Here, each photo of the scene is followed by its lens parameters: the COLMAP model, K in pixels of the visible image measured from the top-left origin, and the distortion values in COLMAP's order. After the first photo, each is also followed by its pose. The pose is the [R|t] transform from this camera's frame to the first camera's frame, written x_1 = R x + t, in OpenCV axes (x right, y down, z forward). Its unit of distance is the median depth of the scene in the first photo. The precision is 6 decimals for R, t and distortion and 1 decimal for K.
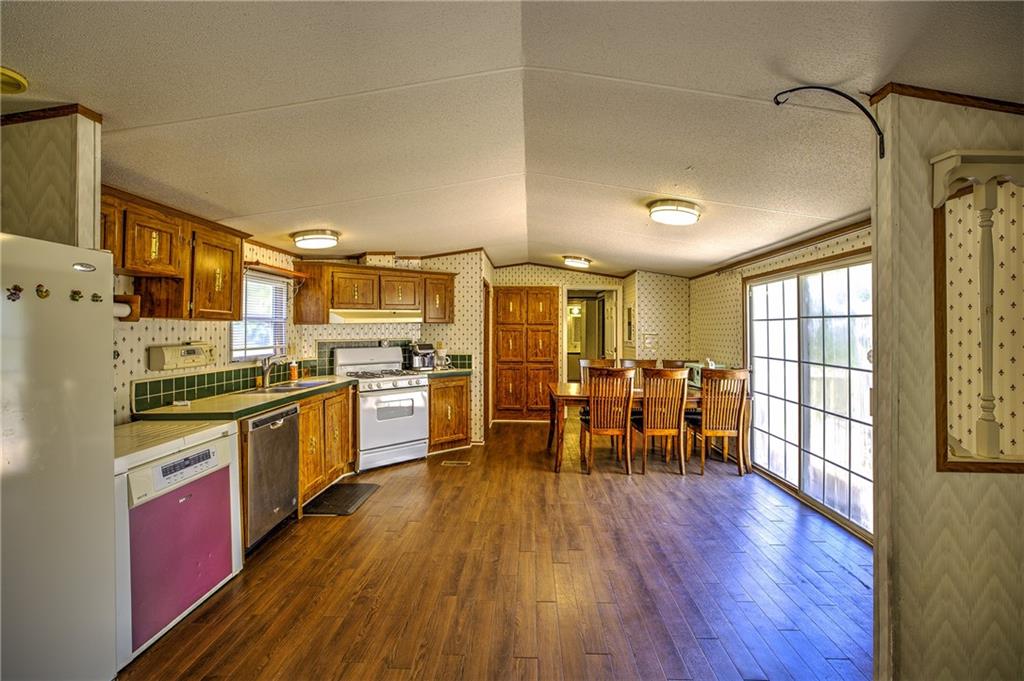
lens RADIAL K [[448.0, 0, 519.3], [0, 448.0, 332.1], [0, 0, 1]] dist [-0.000423, 0.000363]
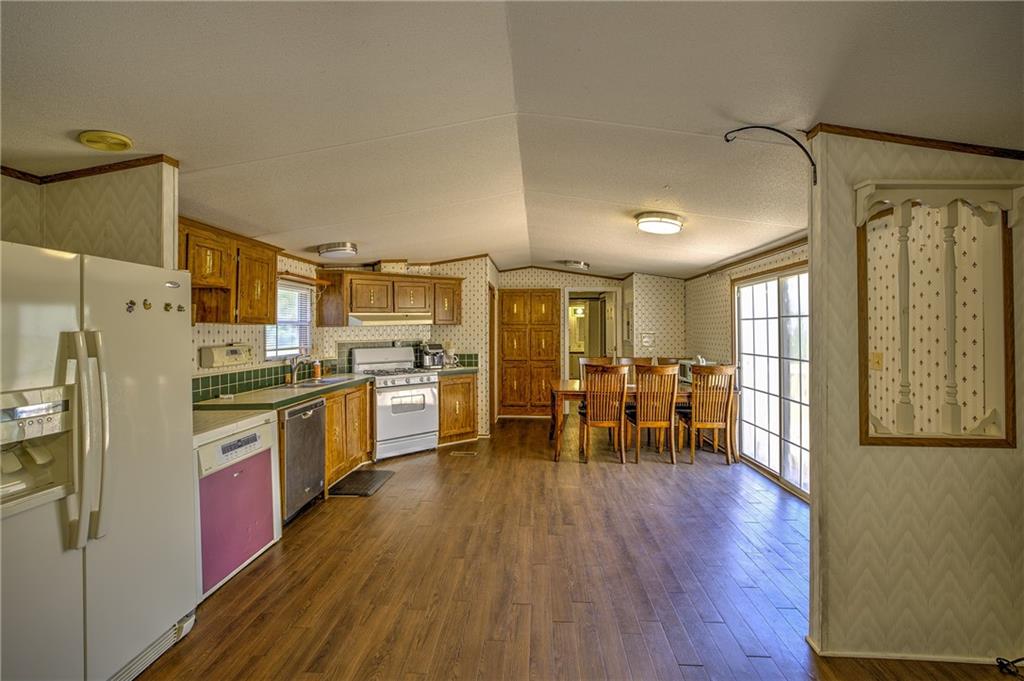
lens RADIAL K [[446.4, 0, 513.1], [0, 446.4, 327.5], [0, 0, 1]] dist [-0.017201, 0.000787]
pose [[0.999475, -0.008024, -0.031380, 0.018214], [0.007686, 0.999911, -0.010874, -0.000399], [0.031465, 0.010627, 0.999448, -0.099853]]
